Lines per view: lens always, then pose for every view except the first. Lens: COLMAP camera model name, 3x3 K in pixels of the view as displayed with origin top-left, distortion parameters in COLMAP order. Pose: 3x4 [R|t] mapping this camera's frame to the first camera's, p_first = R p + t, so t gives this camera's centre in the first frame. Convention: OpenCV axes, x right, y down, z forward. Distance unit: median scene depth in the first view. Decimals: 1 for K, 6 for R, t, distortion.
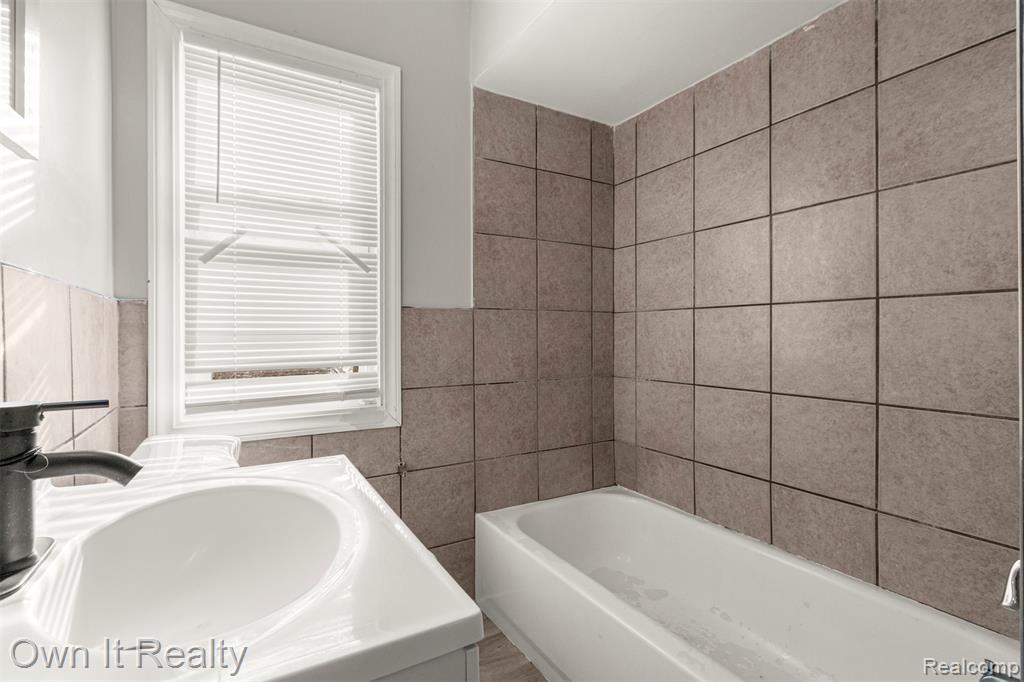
lens RADIAL K [[441.9, 0, 531.7], [0, 441.9, 334.3], [0, 0, 1]] dist [0.000255, 0.000312]
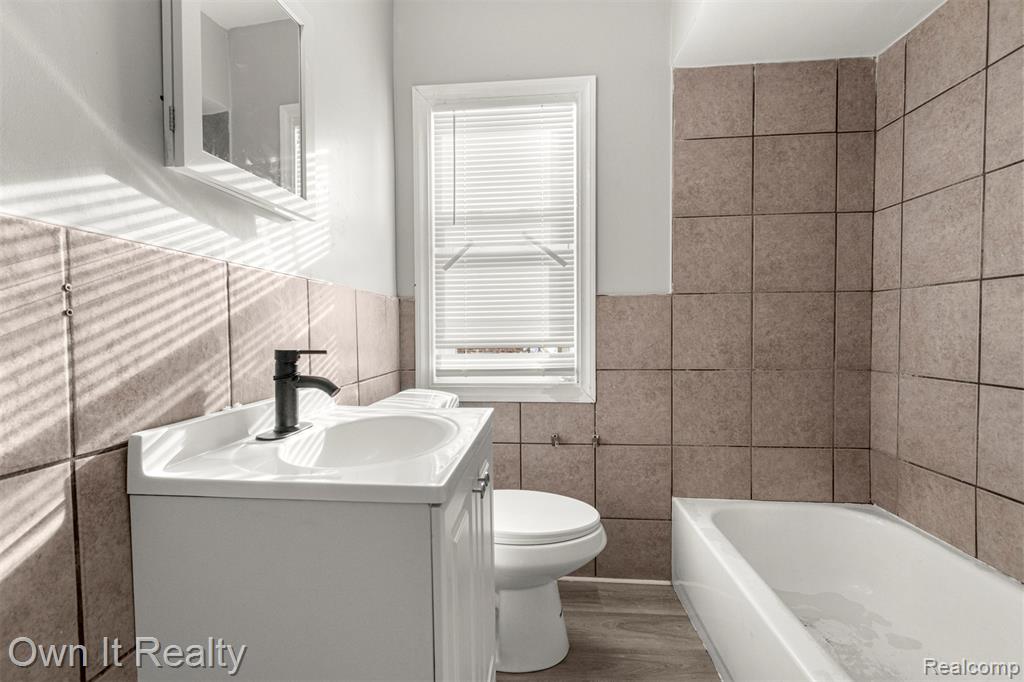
lens RADIAL K [[441.9, 0, 531.7], [0, 441.9, 334.3], [0, 0, 1]] dist [0.000255, 0.000312]
pose [[0.846315, 0.001982, -0.532679, 0.123456], [0.010376, 0.999742, 0.020205, 0.008820], [0.532581, -0.022627, 0.846076, -0.016769]]
